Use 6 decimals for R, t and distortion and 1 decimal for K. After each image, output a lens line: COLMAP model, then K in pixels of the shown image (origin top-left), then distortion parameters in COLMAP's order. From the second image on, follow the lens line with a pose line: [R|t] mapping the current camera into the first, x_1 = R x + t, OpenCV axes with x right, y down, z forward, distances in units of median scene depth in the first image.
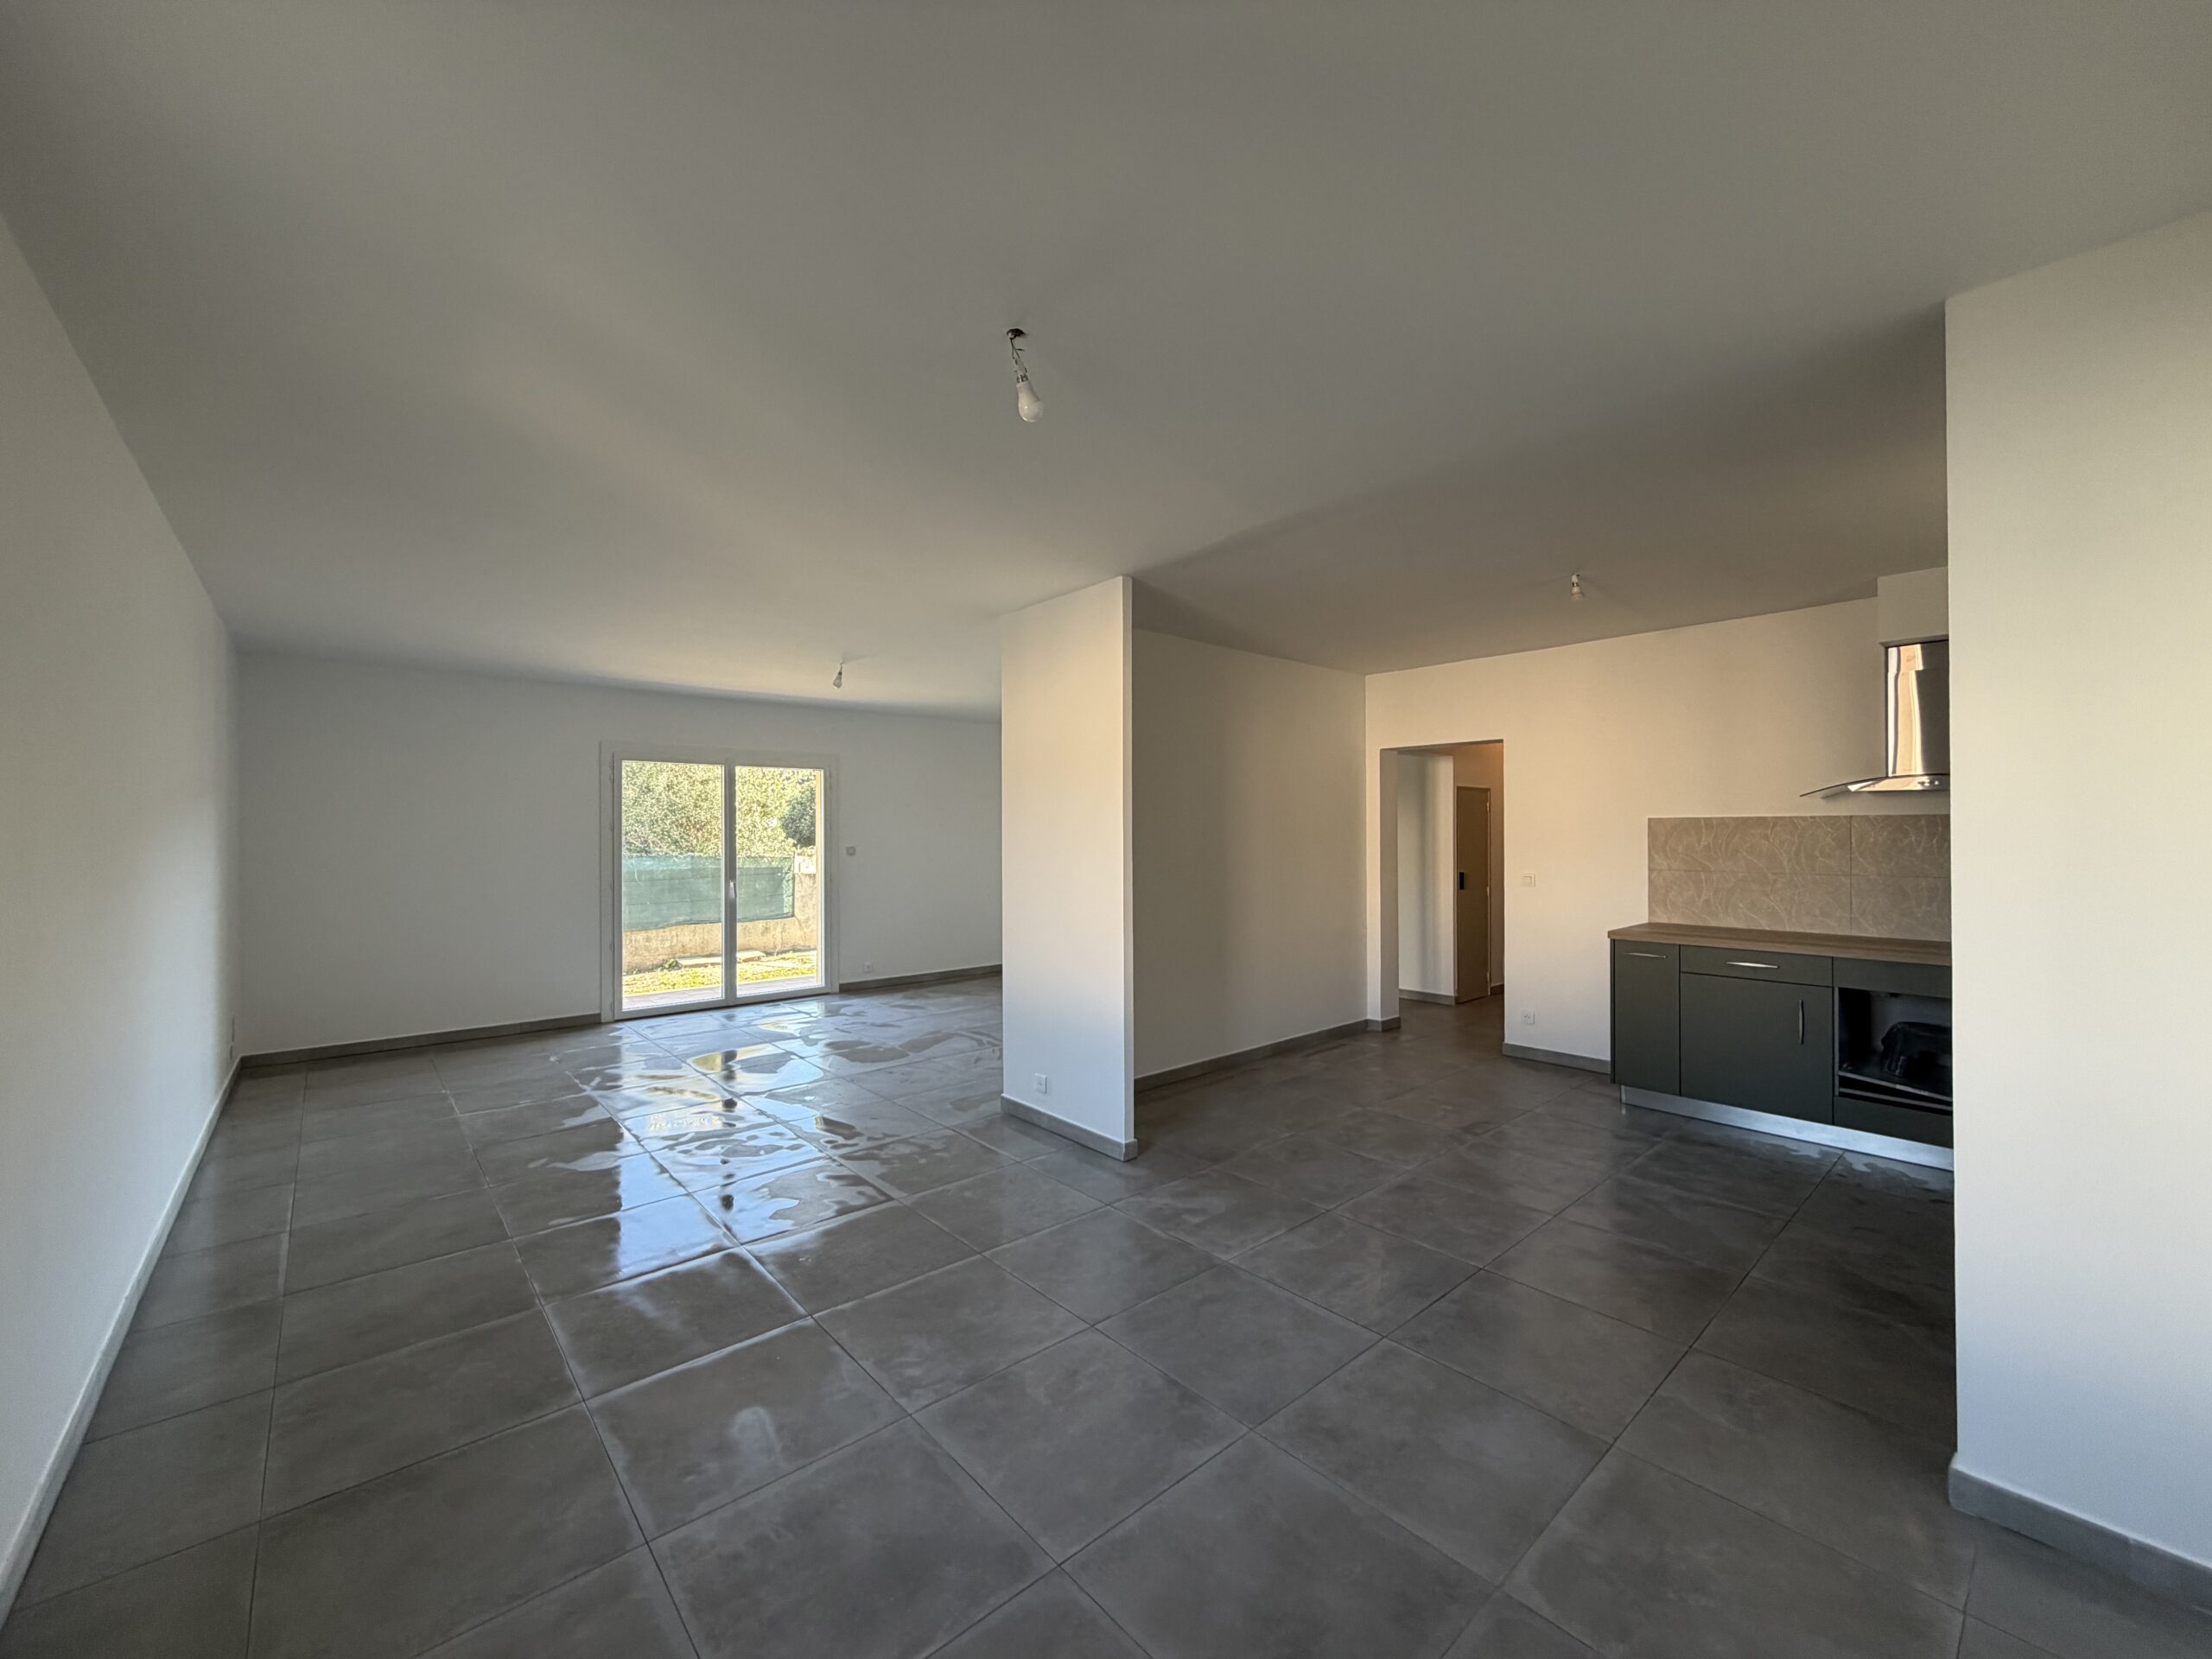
lens RADIAL K [[879.1, 0, 1101.0], [0, 879.1, 837.1], [0, 0, 1]] dist [-0.000337, 0.000073]
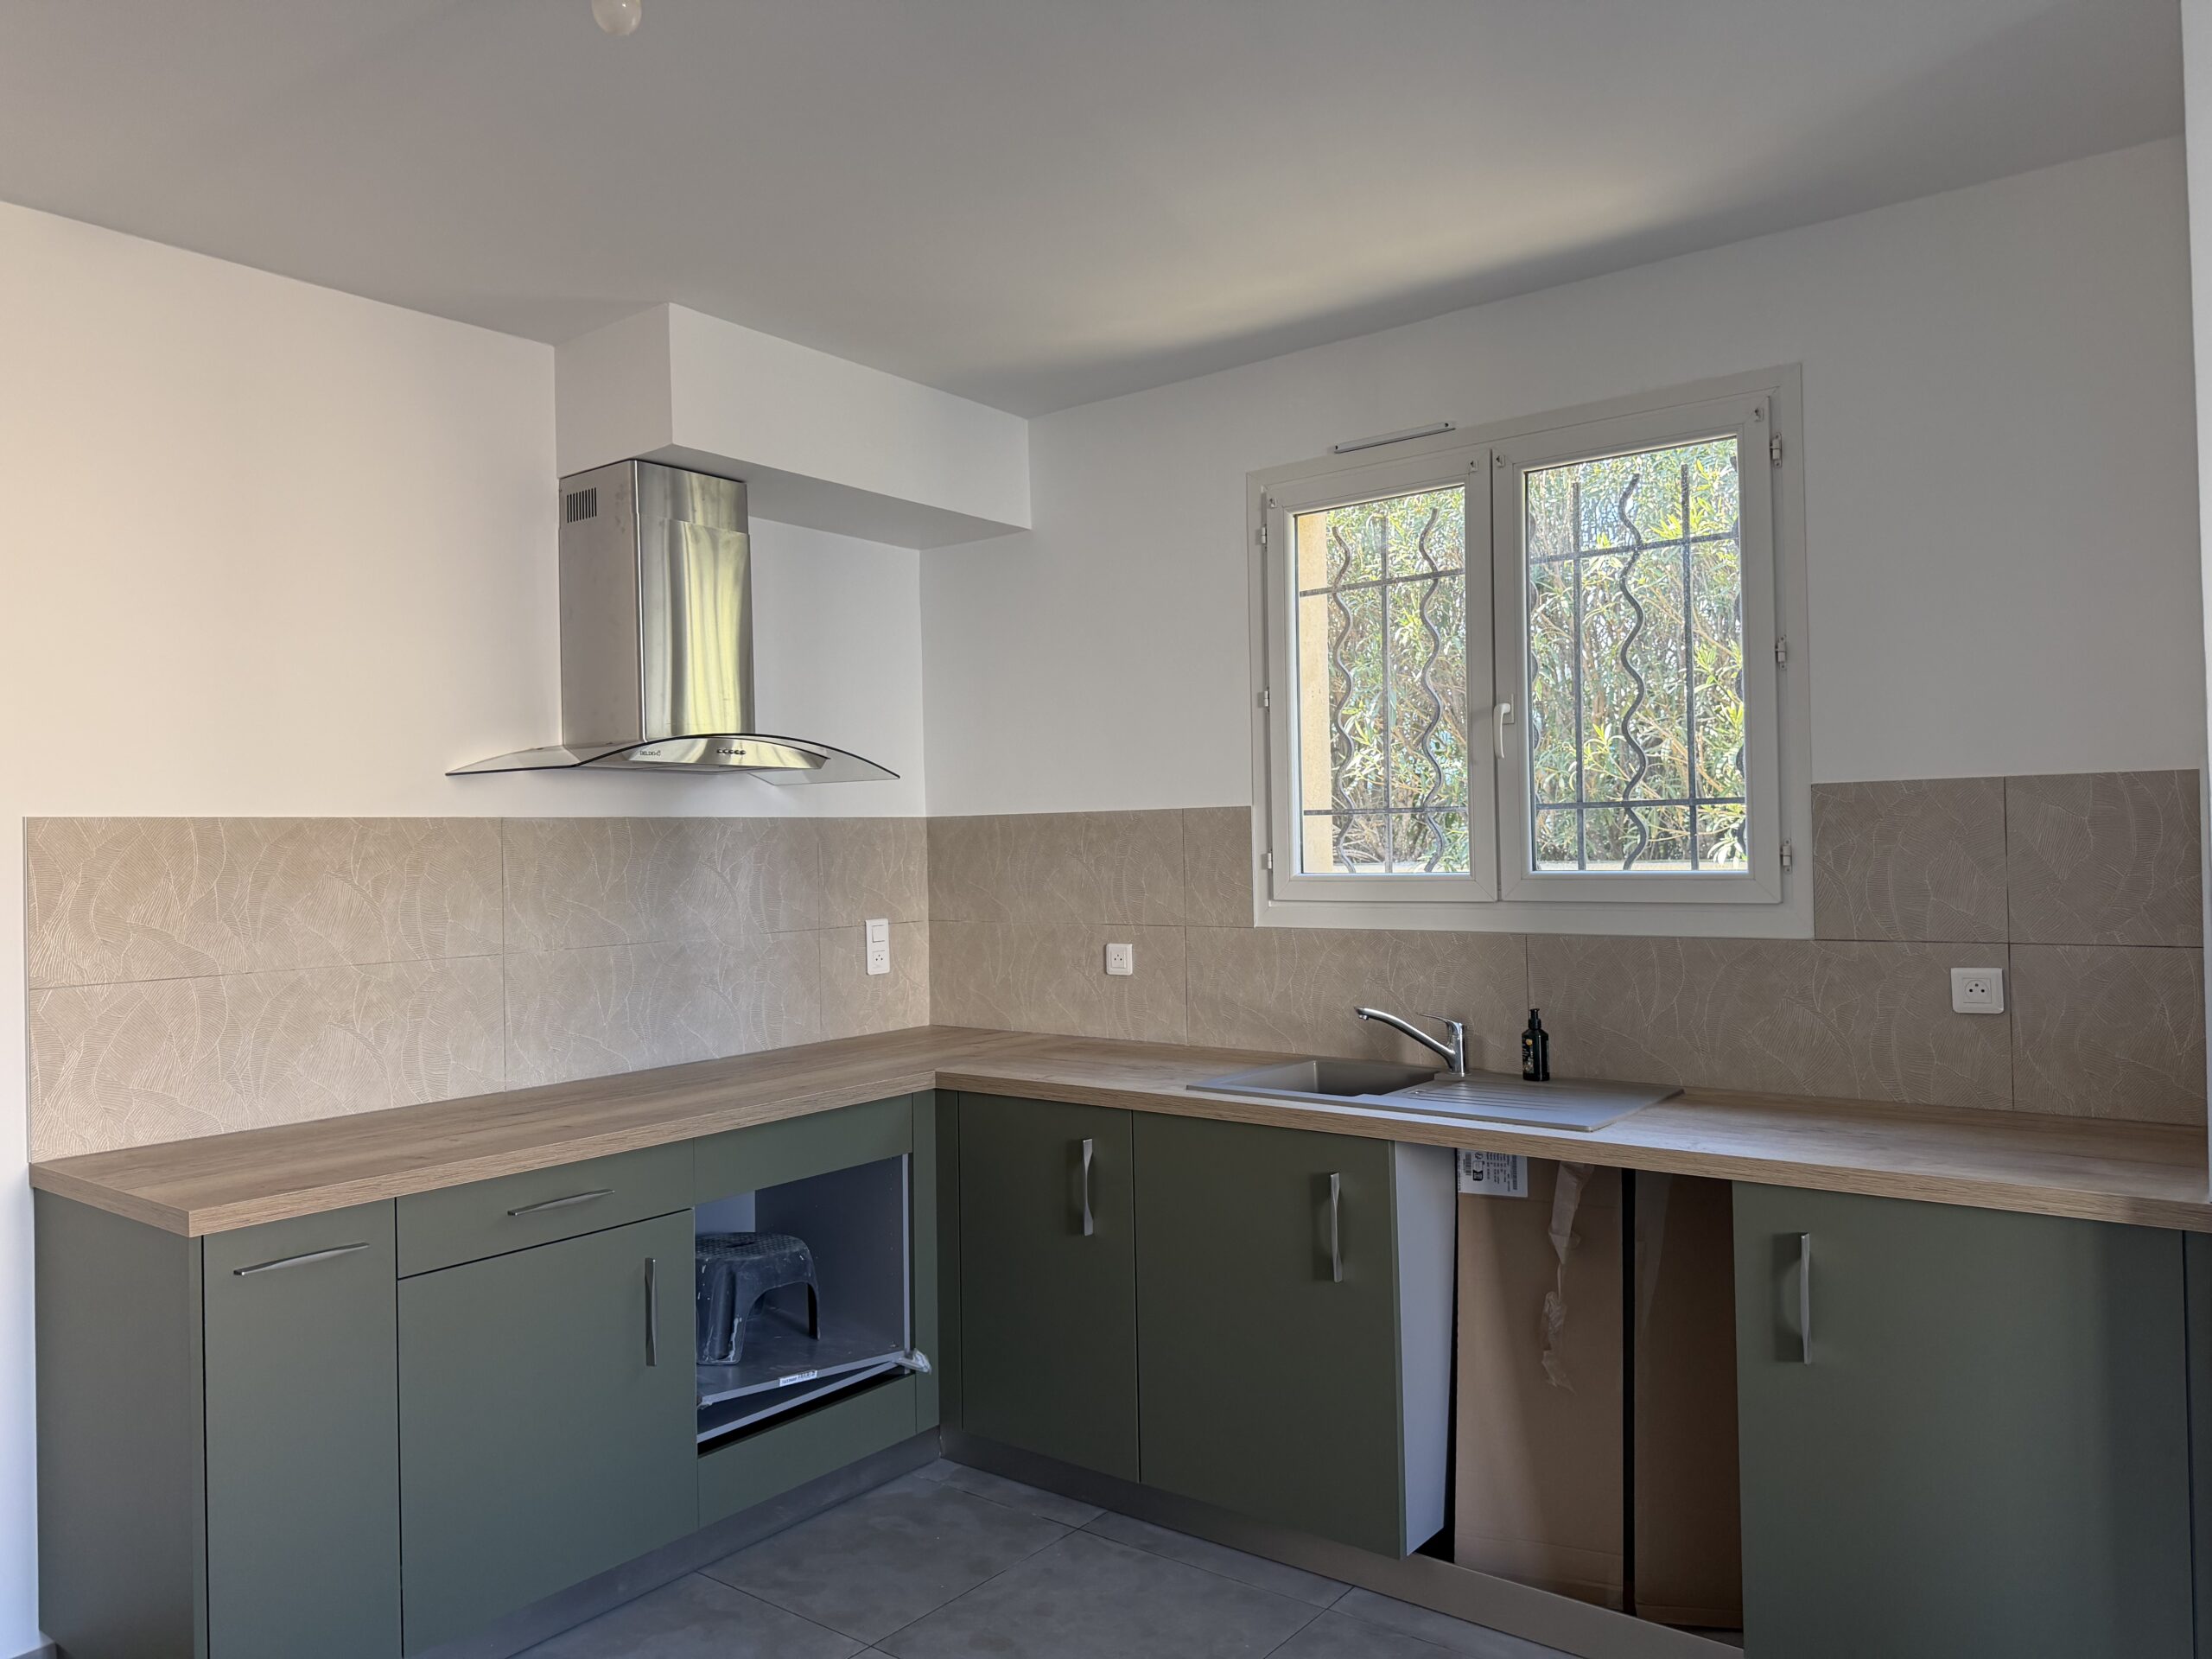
lens RADIAL K [[1555.0, 0, 1101.8], [0, 1555.0, 825.8], [0, 0, 1]] dist [0.051388, -0.004455]
pose [[-0.188633, 0.019076, 0.981862, 0.029601], [0.027965, 0.999510, -0.014047, -0.000676], [-0.981649, 0.024808, -0.189074, 0.953558]]
